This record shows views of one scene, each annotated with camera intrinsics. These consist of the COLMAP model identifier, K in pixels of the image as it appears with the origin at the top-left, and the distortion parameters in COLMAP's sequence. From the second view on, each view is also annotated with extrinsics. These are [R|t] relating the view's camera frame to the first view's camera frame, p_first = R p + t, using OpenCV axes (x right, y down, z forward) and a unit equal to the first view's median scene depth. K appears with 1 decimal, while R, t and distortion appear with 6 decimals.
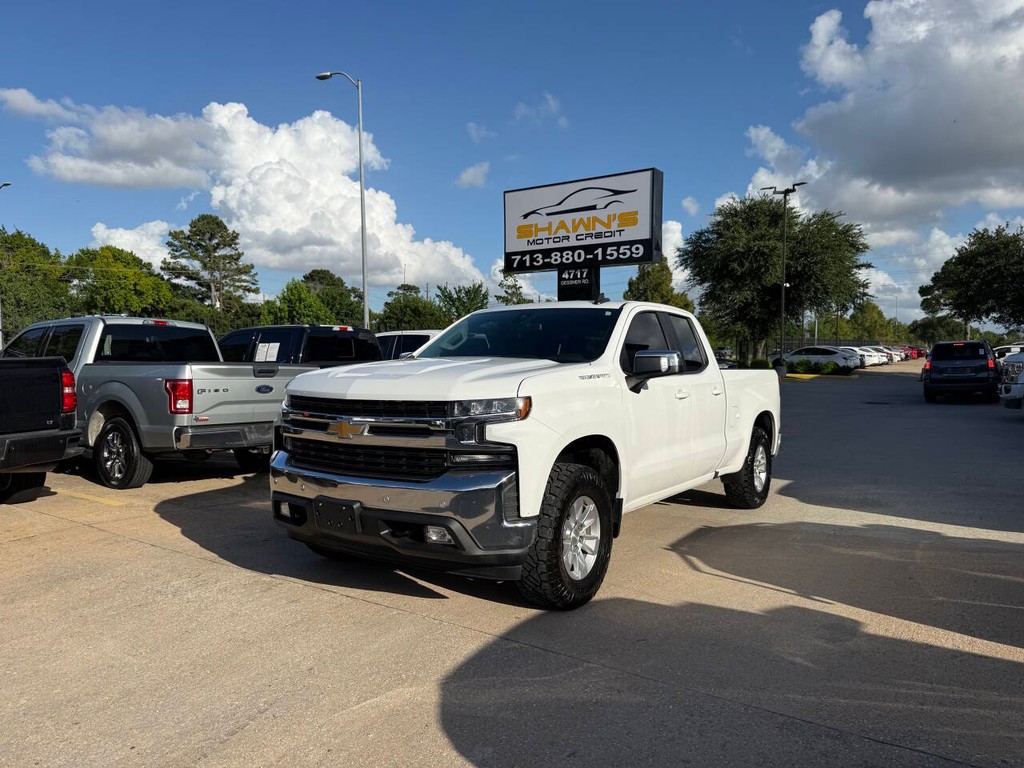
lens RADIAL K [[712.2, 0, 502.4], [0, 712.2, 385.2], [0, 0, 1]] dist [0.056827, -0.075349]
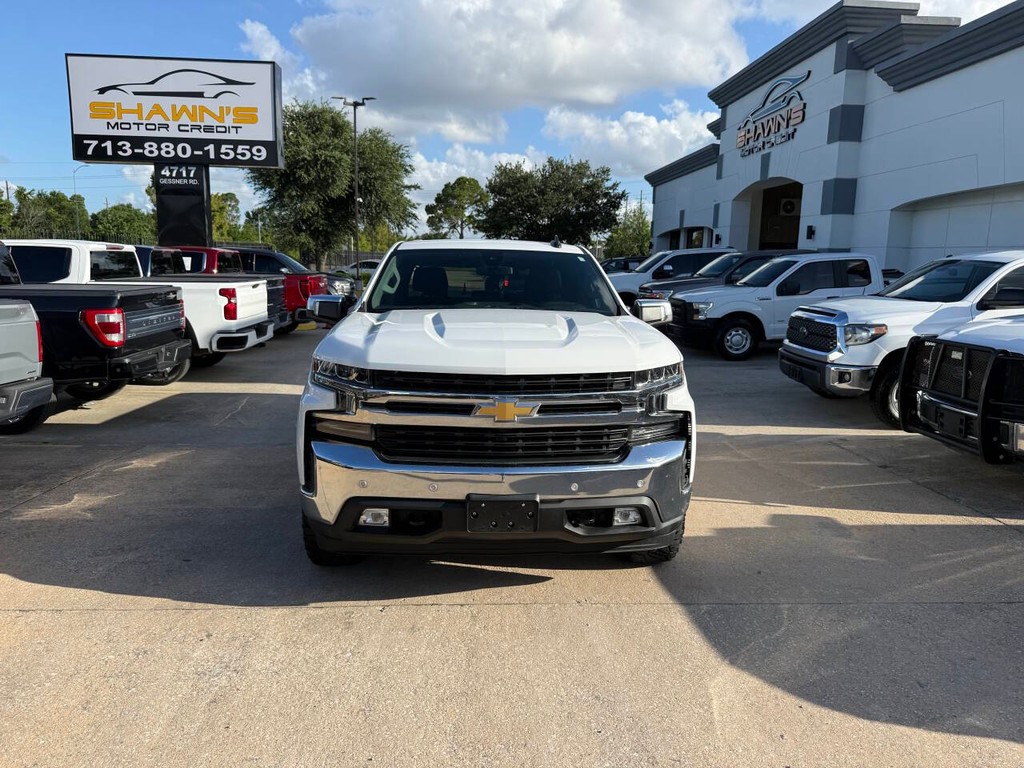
lens RADIAL K [[731.5, 0, 518.0], [0, 731.5, 359.3], [0, 0, 1]] dist [0.000233, -0.005589]
pose [[0.786713, -0.058485, 0.614543, -0.133686], [0.003144, 0.995869, 0.090751, -0.012887], [-0.617311, -0.069463, 0.783646, 0.064251]]
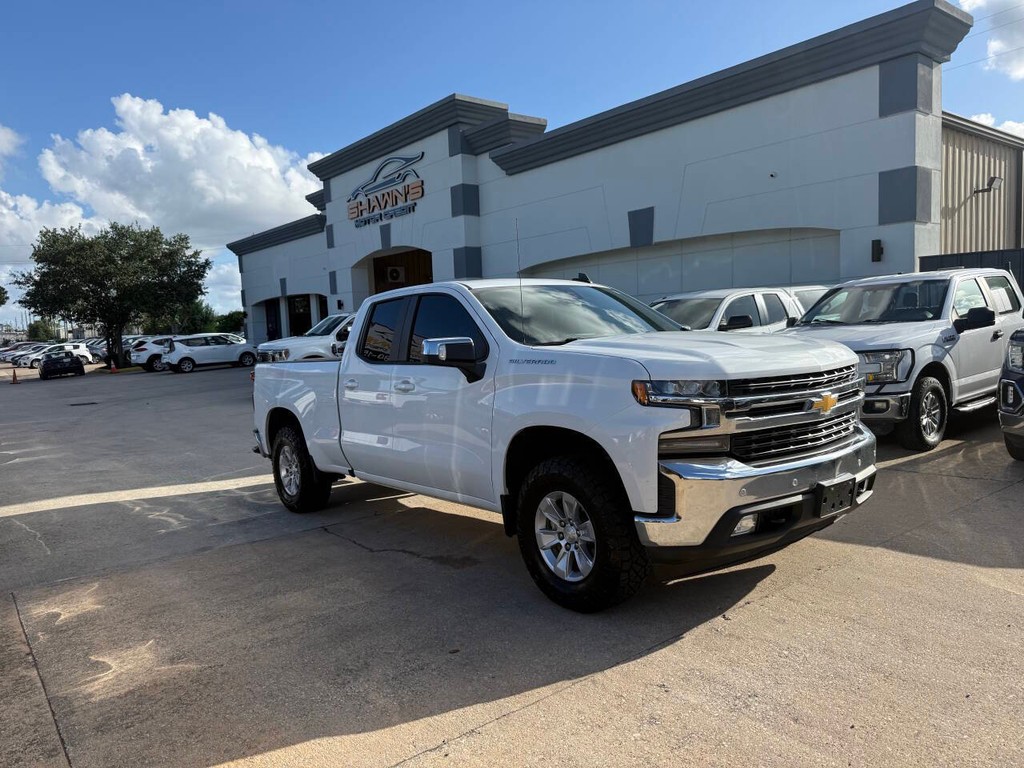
lens RADIAL K [[714.0, 0, 509.8], [0, 714.0, 380.9], [0, 0, 1]] dist [0.056542, -0.076963]
pose [[0.301261, -0.076065, 0.950503, -0.232241], [0.083250, 0.995105, 0.053248, -0.010550], [-0.949901, 0.063088, 0.306119, 0.202405]]
